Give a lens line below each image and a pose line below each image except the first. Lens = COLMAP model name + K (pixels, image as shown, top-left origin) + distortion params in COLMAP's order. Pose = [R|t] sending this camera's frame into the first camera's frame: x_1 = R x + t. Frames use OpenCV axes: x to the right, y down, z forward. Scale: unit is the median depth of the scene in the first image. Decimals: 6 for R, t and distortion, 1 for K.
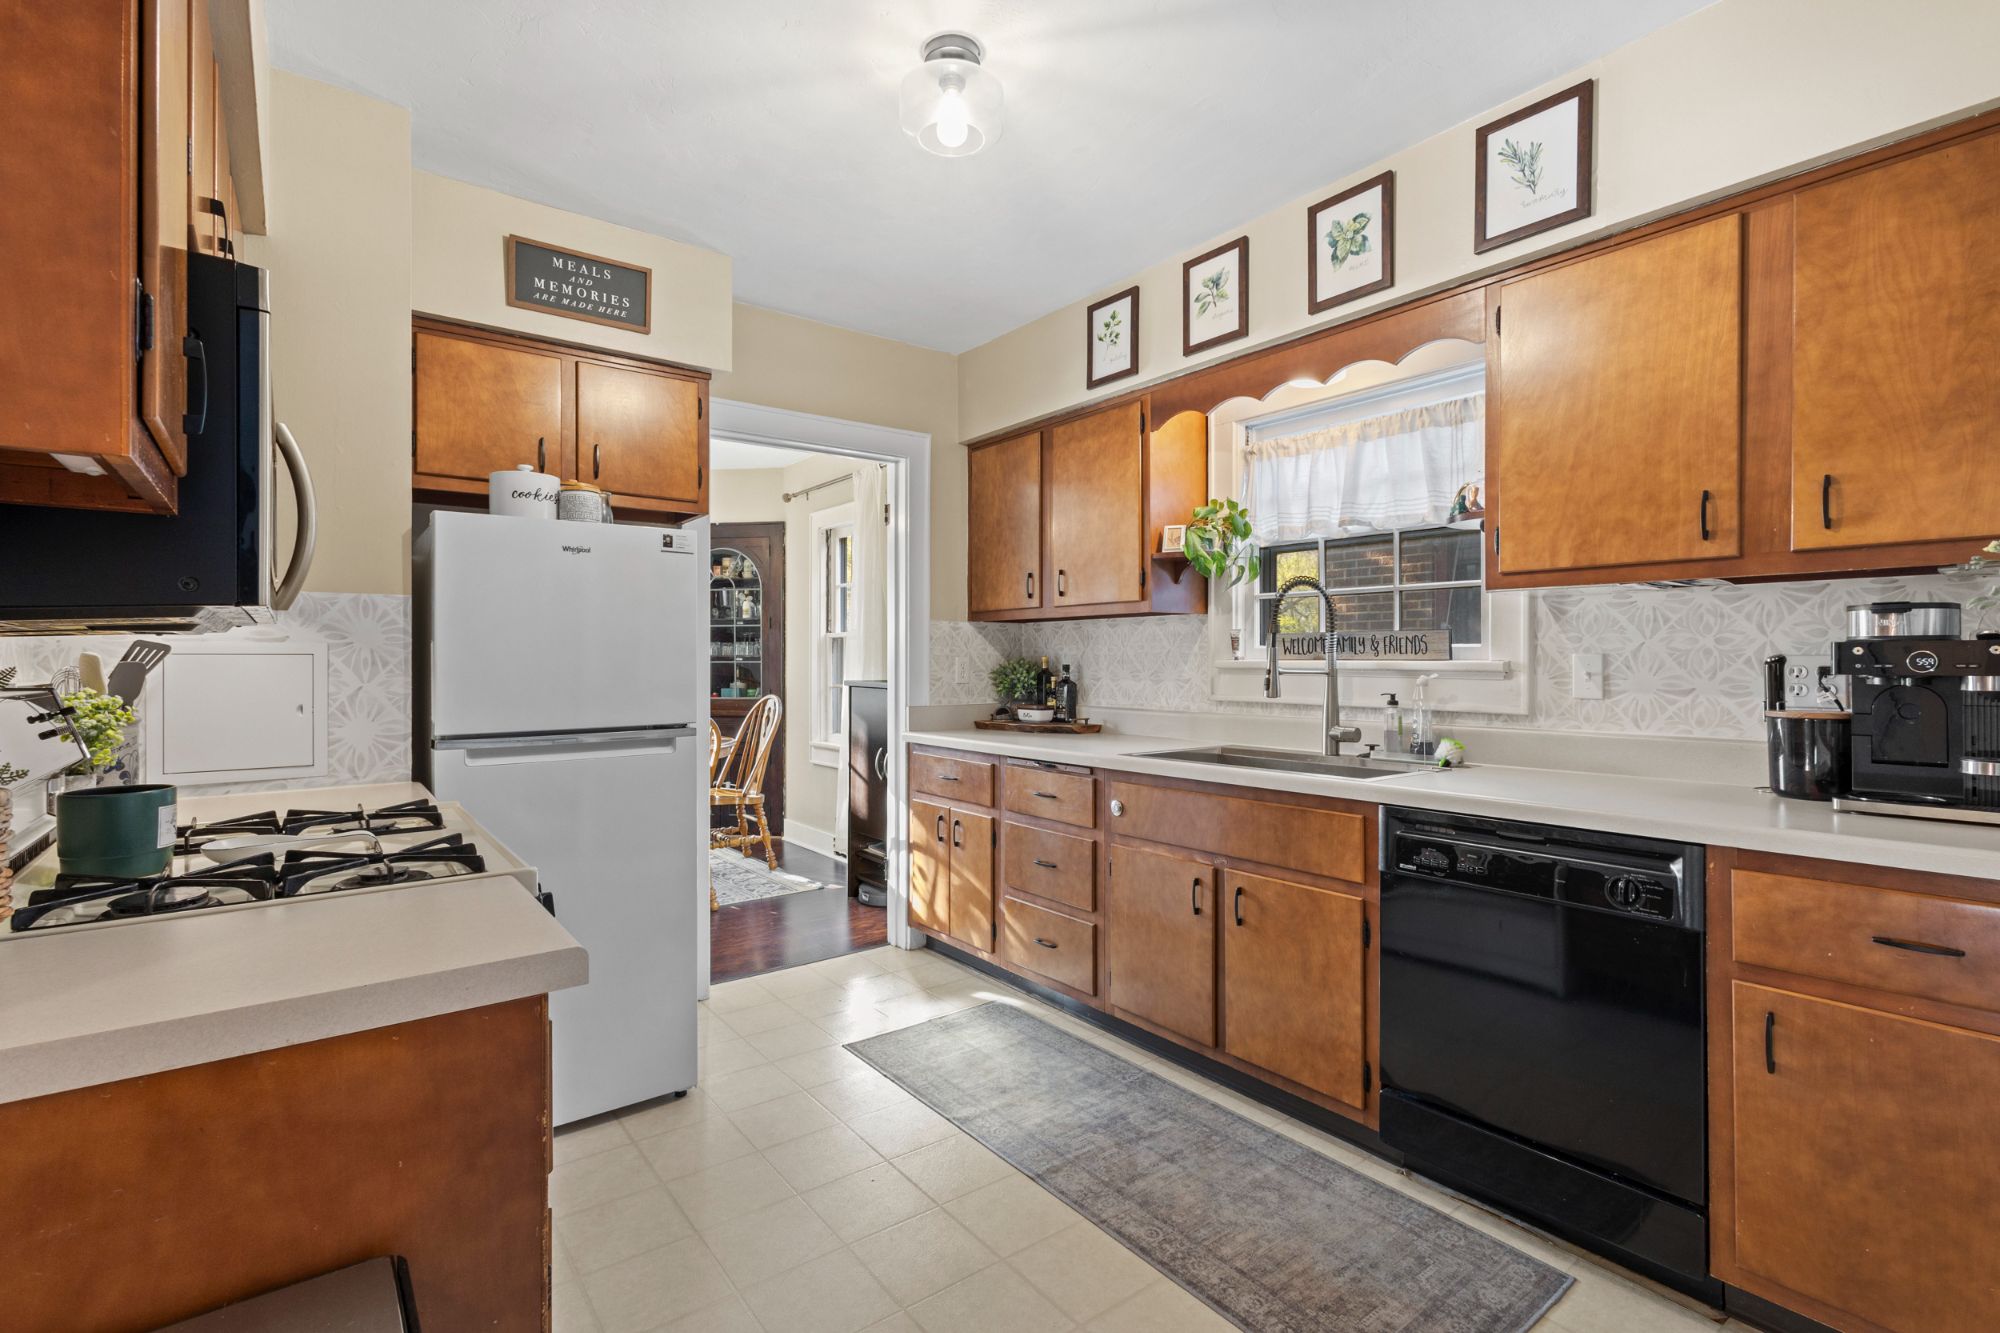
lens RADIAL K [[920.1, 0, 995.3], [0, 920.1, 657.9], [0, 0, 1]] dist [0.003057, 0.001510]
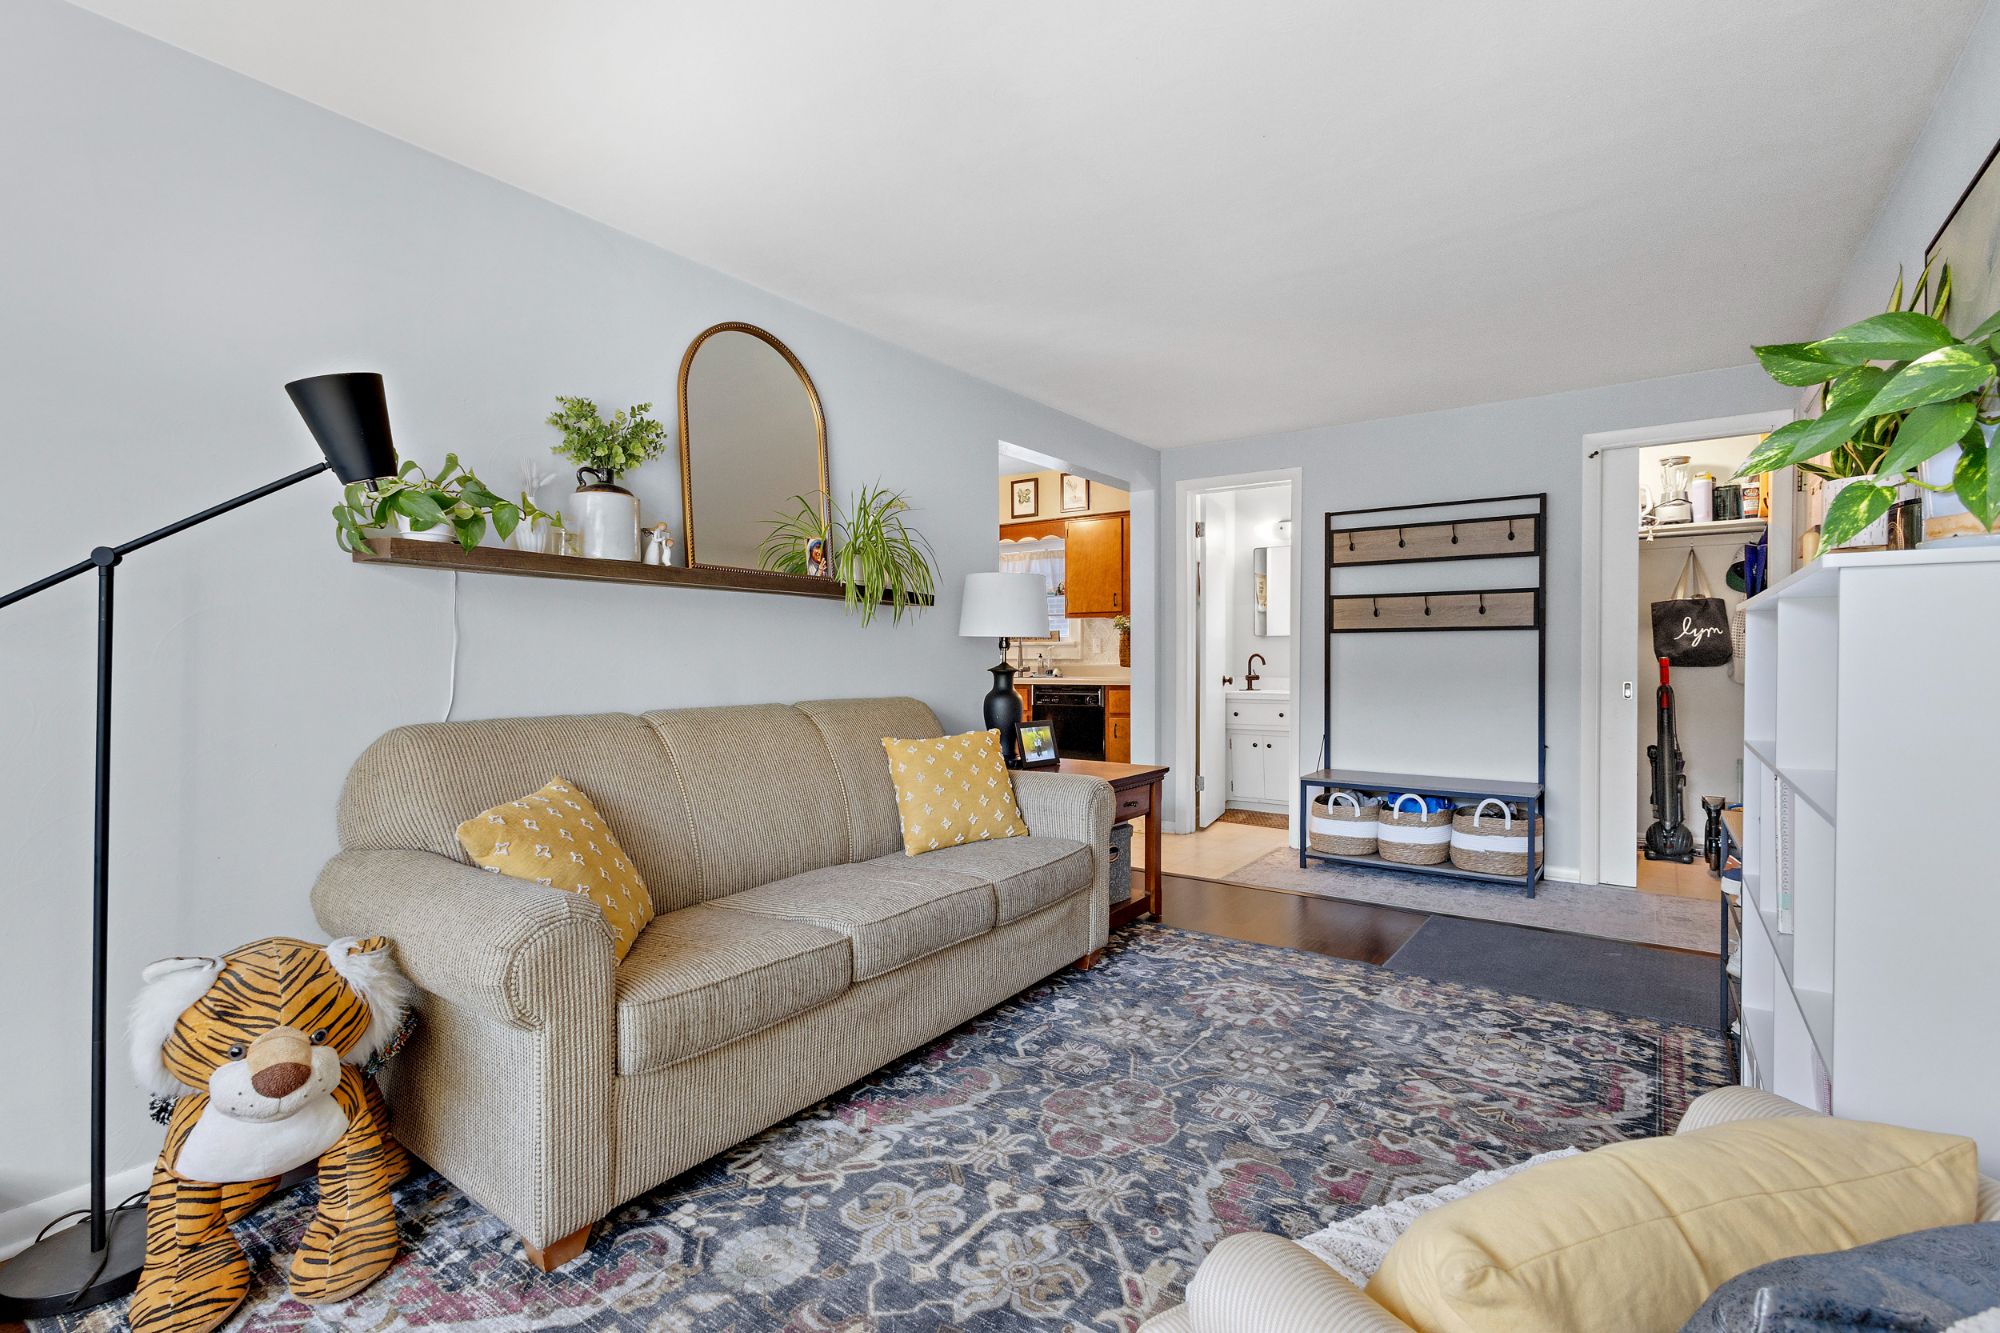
lens RADIAL K [[920.1, 0, 1000.0], [0, 920.1, 659.7], [0, 0, 1]] dist [0.003057, 0.001510]
pose [[0.952203, -0.007816, 0.305365, -0.645163], [0.005331, 0.999946, 0.008969, 0.037853], [-0.305418, -0.006912, 0.952193, -1.943494]]
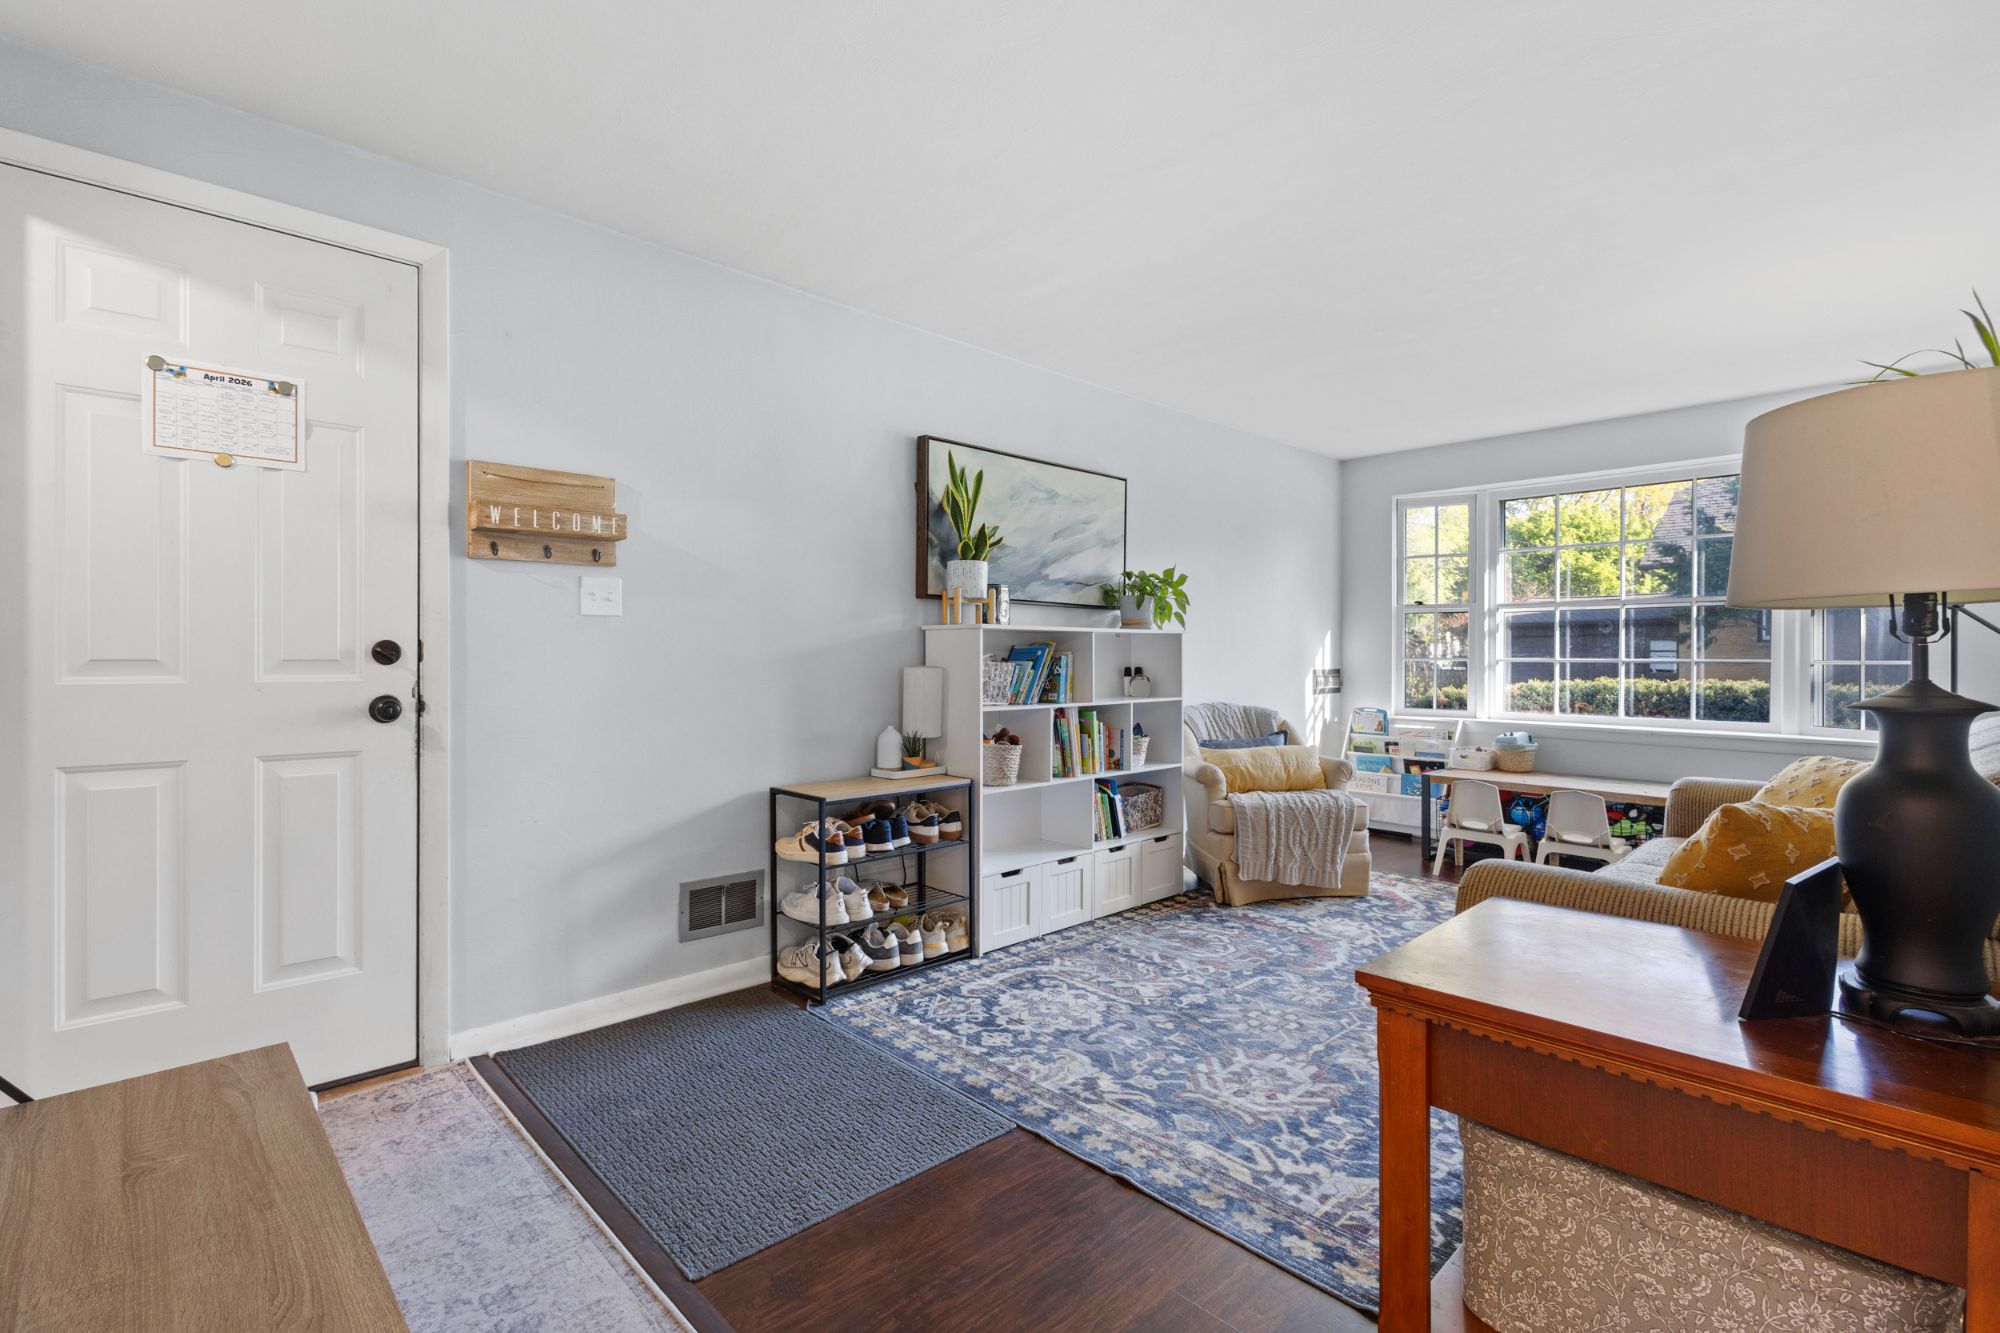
lens RADIAL K [[920.1, 0, 999.0], [0, 920.1, 660.1], [0, 0, 1]] dist [0.003057, 0.001510]
pose [[-0.993197, -0.006497, -0.116267, 0.490878], [-0.006836, 0.999973, 0.002517, 0.048427], [0.116248, 0.003295, -0.993215, 0.181654]]
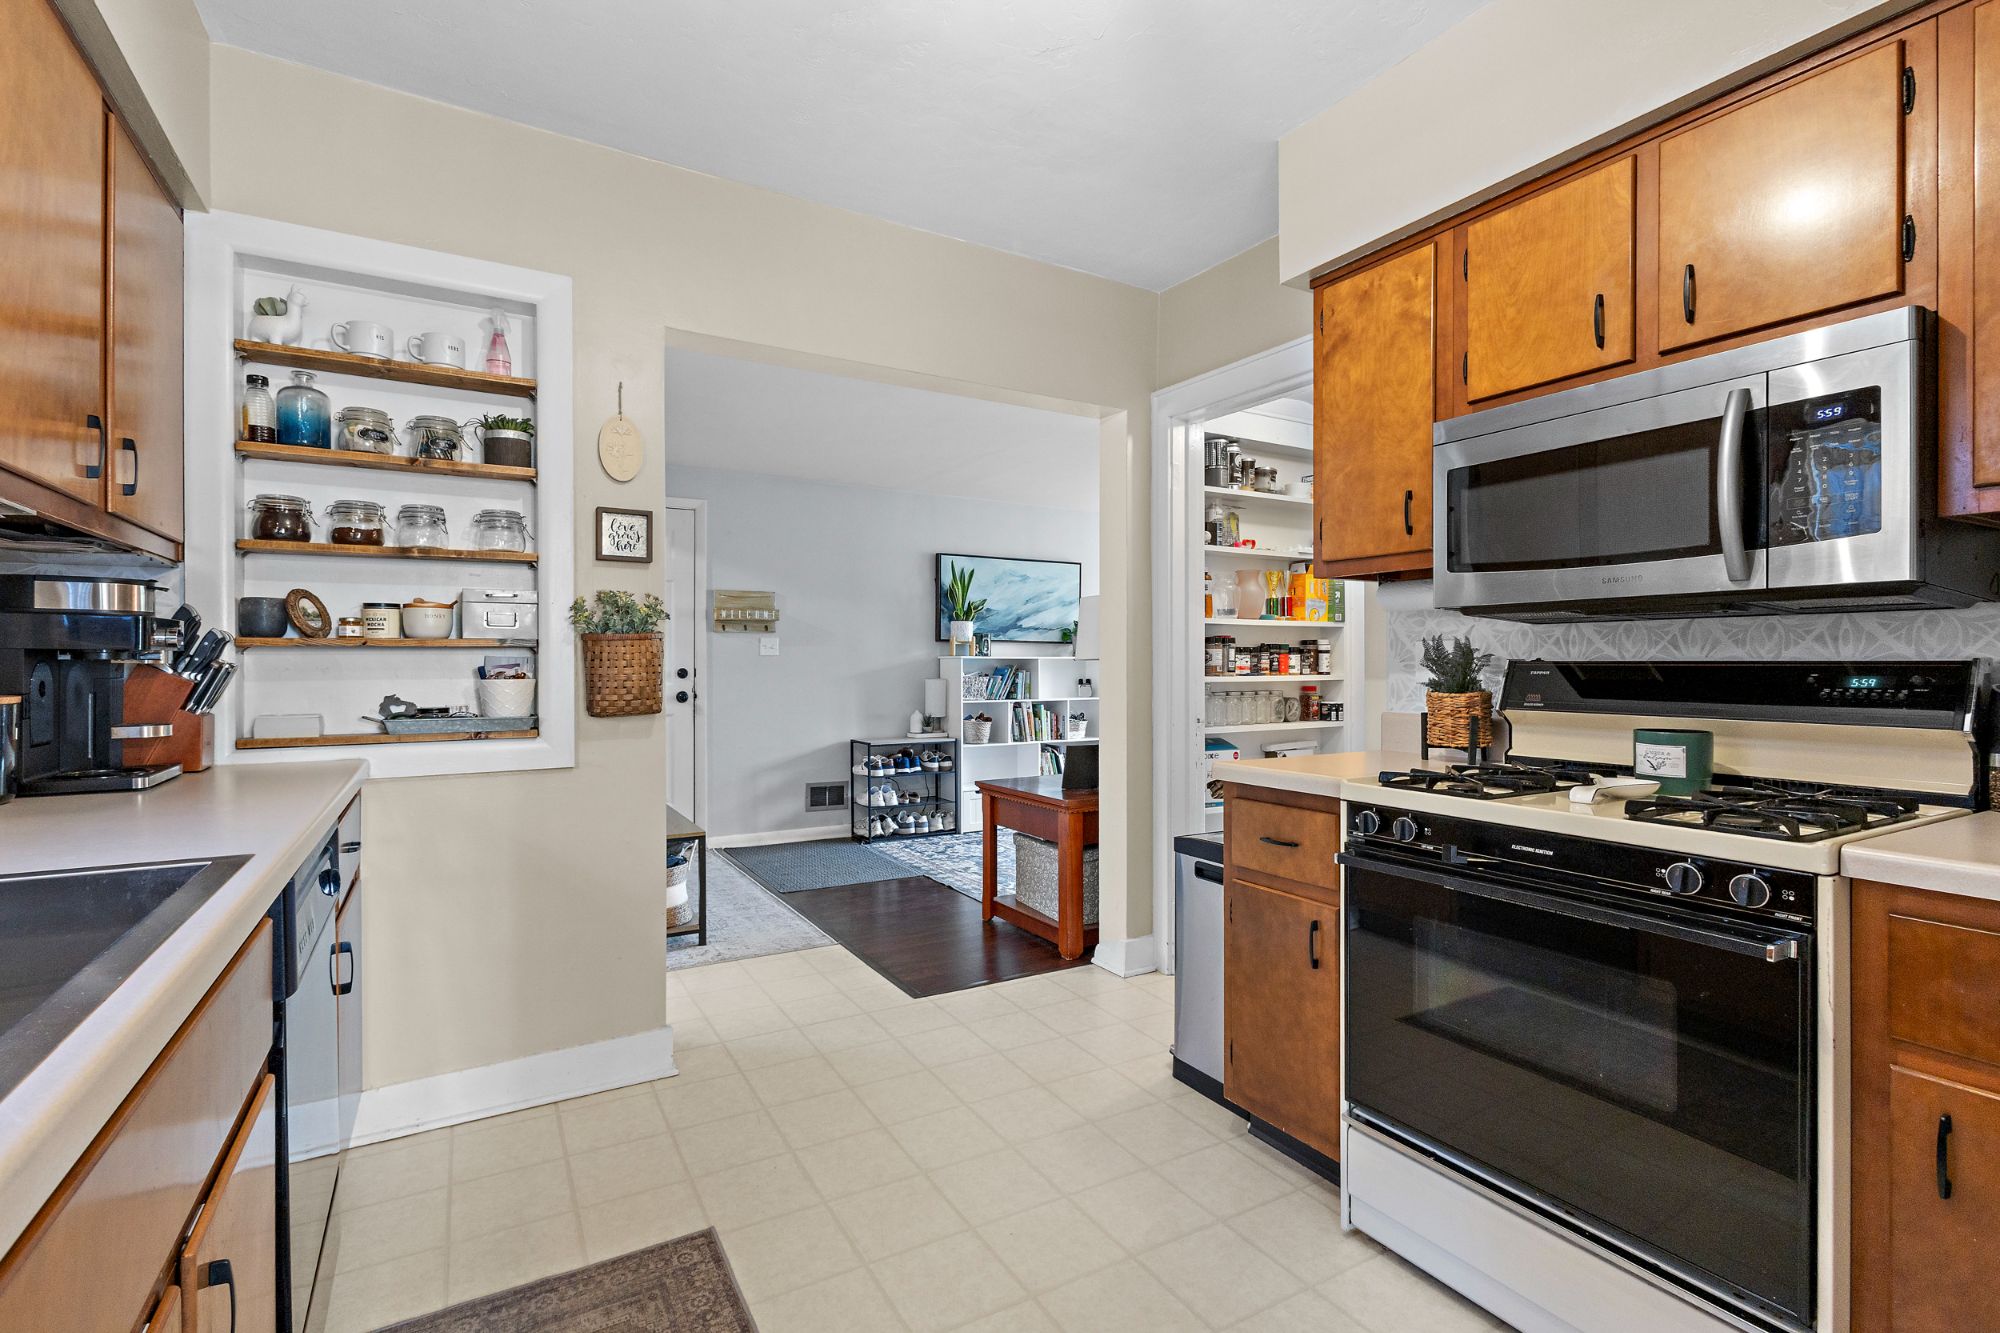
lens RADIAL K [[920.1, 0, 999.1], [0, 920.1, 664.3], [0, 0, 1]] dist [0.003057, 0.001510]
pose [[-0.992980, -0.004250, 0.118206, -0.075452], [-0.004461, 0.999989, -0.001522, 0.023145], [-0.118198, -0.002039, -0.992988, 1.411810]]
